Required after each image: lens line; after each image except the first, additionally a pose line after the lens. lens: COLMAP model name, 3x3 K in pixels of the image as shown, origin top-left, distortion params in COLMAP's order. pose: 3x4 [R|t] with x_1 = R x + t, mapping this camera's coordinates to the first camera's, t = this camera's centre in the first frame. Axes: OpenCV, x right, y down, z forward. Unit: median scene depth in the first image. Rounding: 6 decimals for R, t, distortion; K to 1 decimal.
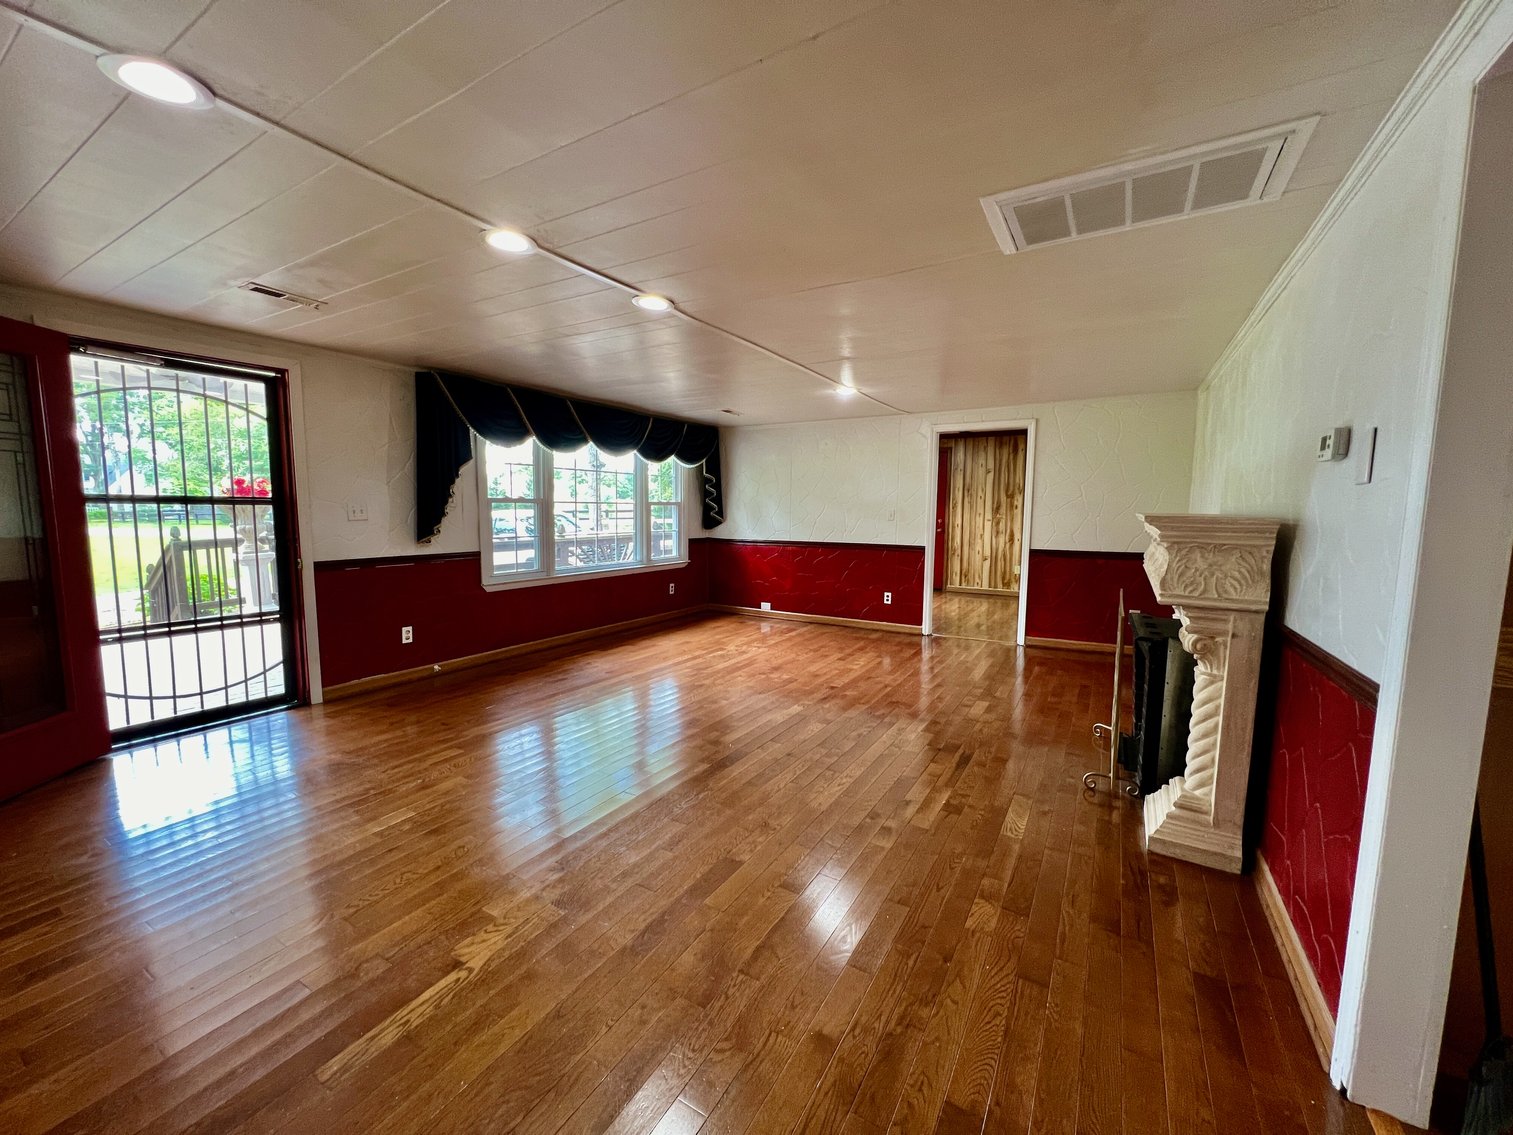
lens RADIAL K [[614.2, 0, 750.7], [0, 614.2, 567.1], [0, 0, 1]] dist [-0.000054, -0.000047]
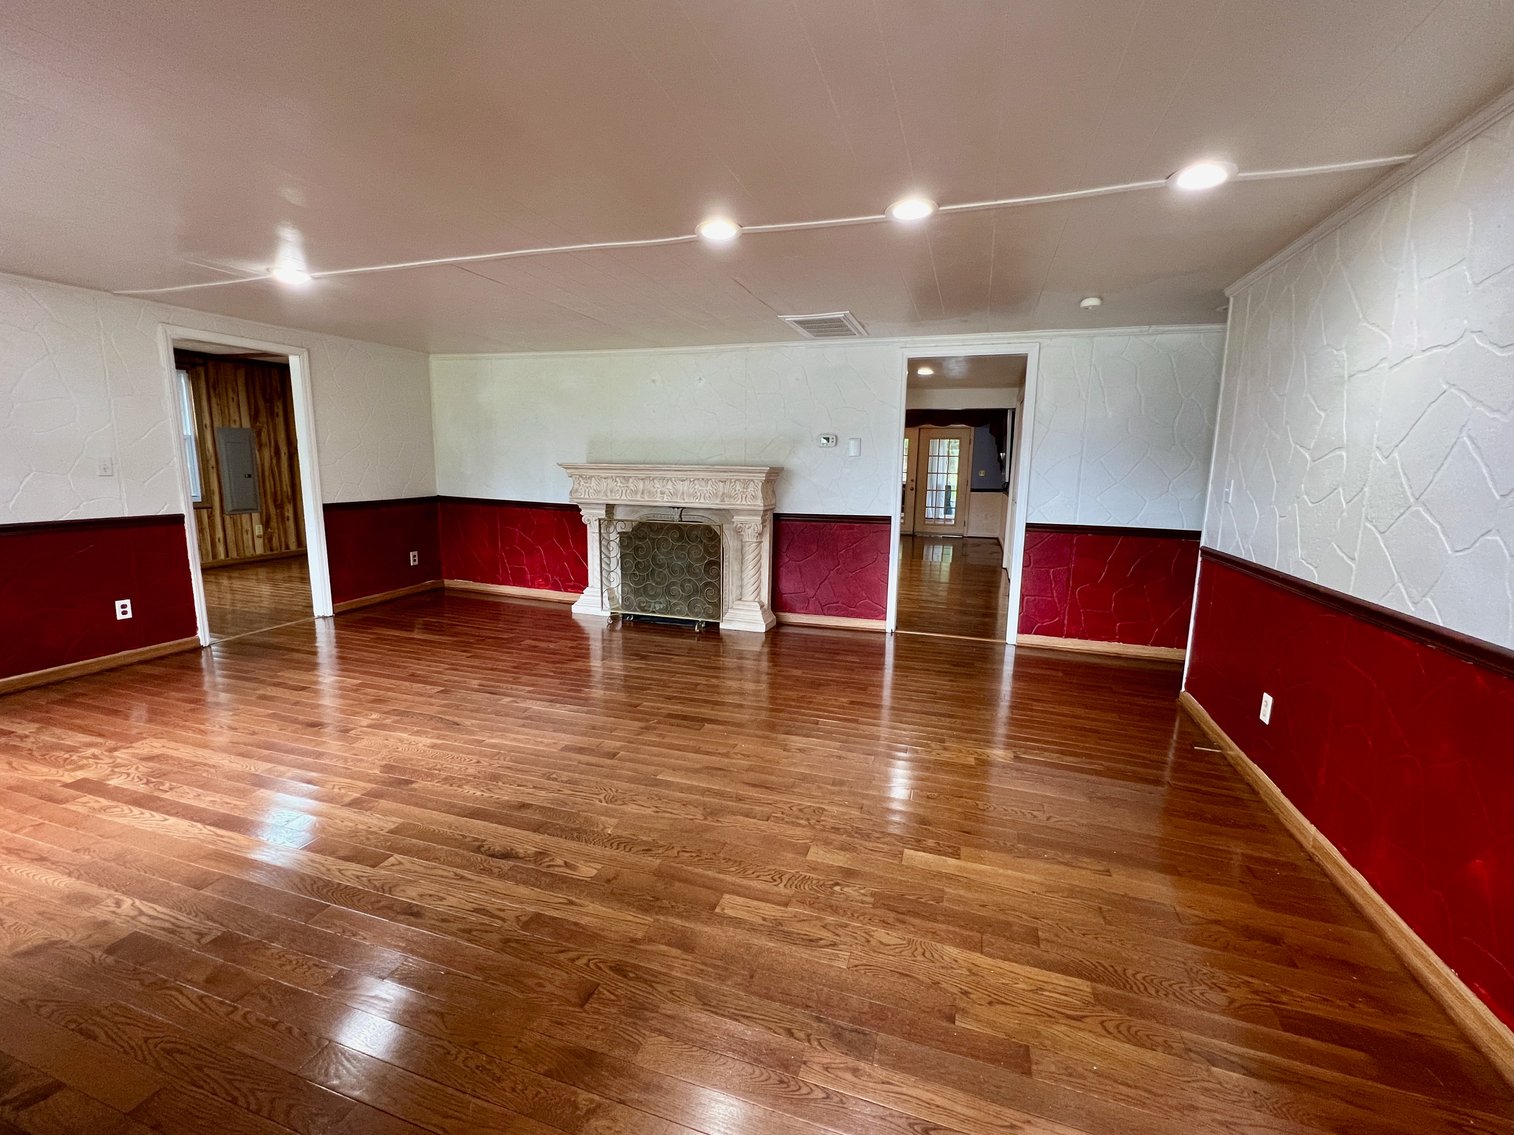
lens RADIAL K [[657.5, 0, 758.8], [0, 657.5, 570.5], [0, 0, 1]] dist [0.015862, 0.000399]
pose [[-0.233911, -0.168978, 0.957461, -0.852545], [0.080377, 0.978049, 0.192248, -0.097961], [-0.968930, 0.121927, -0.215194, 0.886543]]
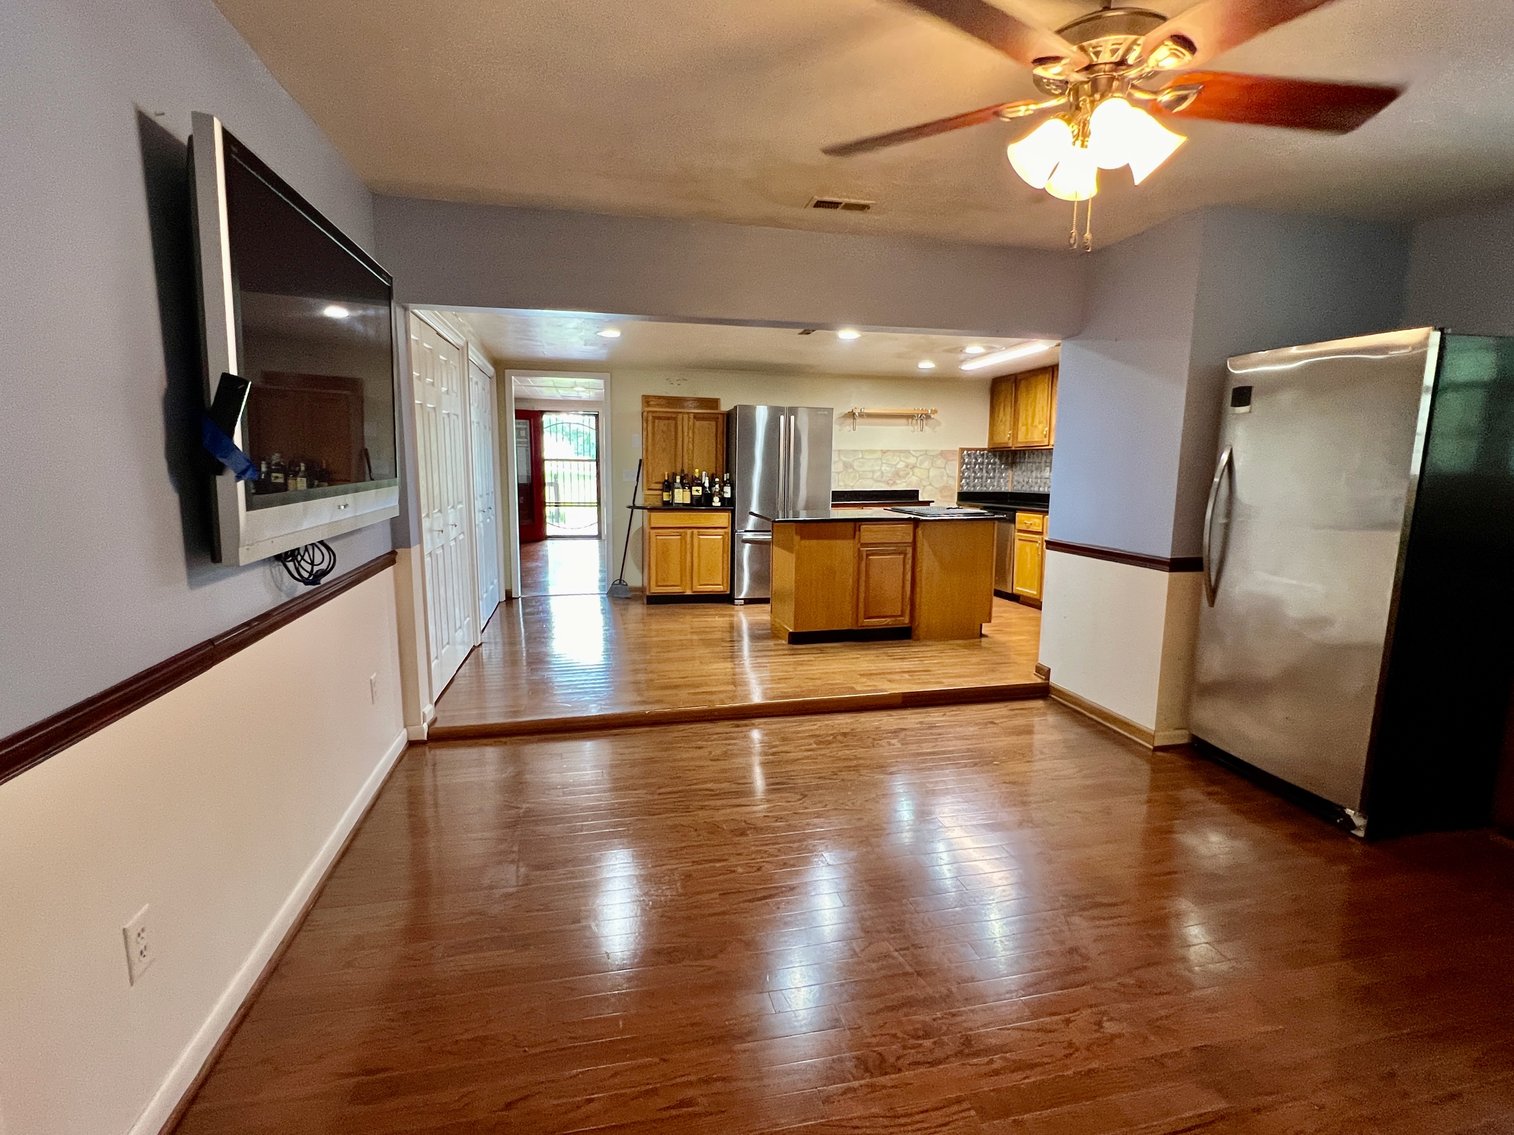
lens RADIAL K [[699.9, 0, 751.4], [0, 699.9, 569.6], [0, 0, 1]] dist [-0.005042, 0.000626]
pose [[0.704310, 0.111855, -0.701025, 1.804022], [-0.080008, 0.993724, 0.078175, 0.068548], [0.705370, 0.001028, 0.708839, -0.646770]]
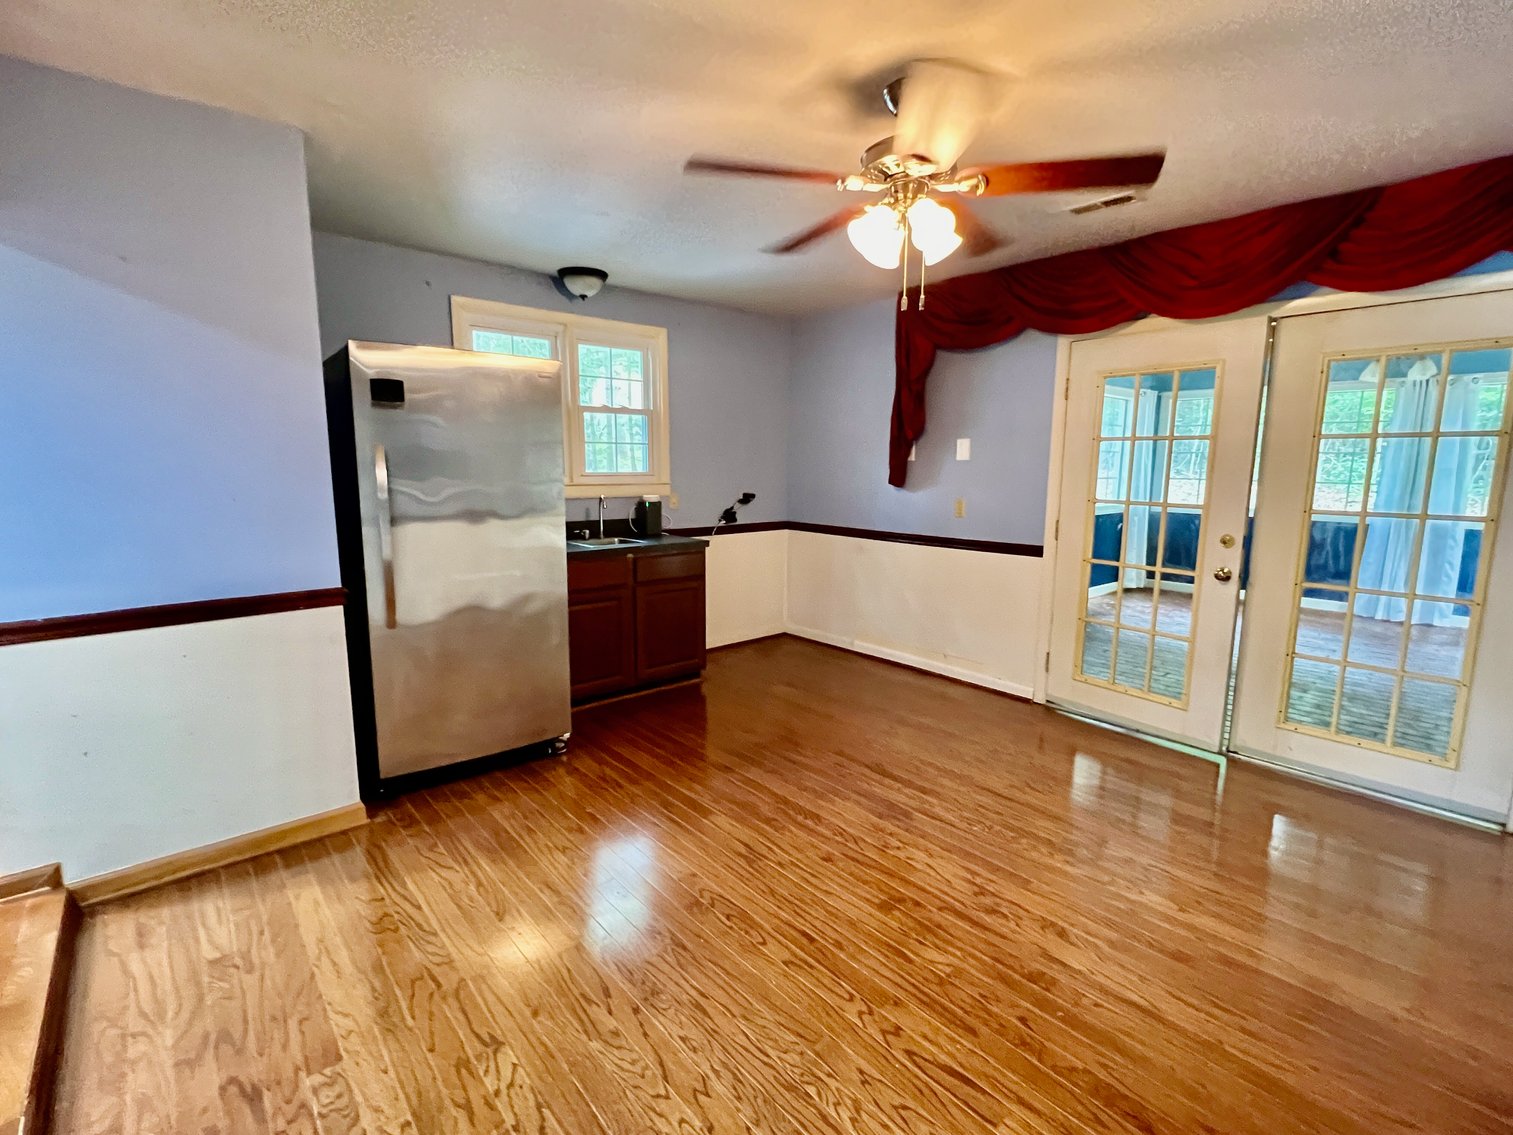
lens RADIAL K [[699.4, 0, 749.8], [0, 699.4, 571.4], [0, 0, 1]] dist [-0.005042, 0.000626]
pose [[0.313891, -0.153715, 0.936933, 1.190908], [0.099190, 0.986717, 0.128652, 0.026137], [-0.944264, 0.052551, 0.324968, -0.337546]]
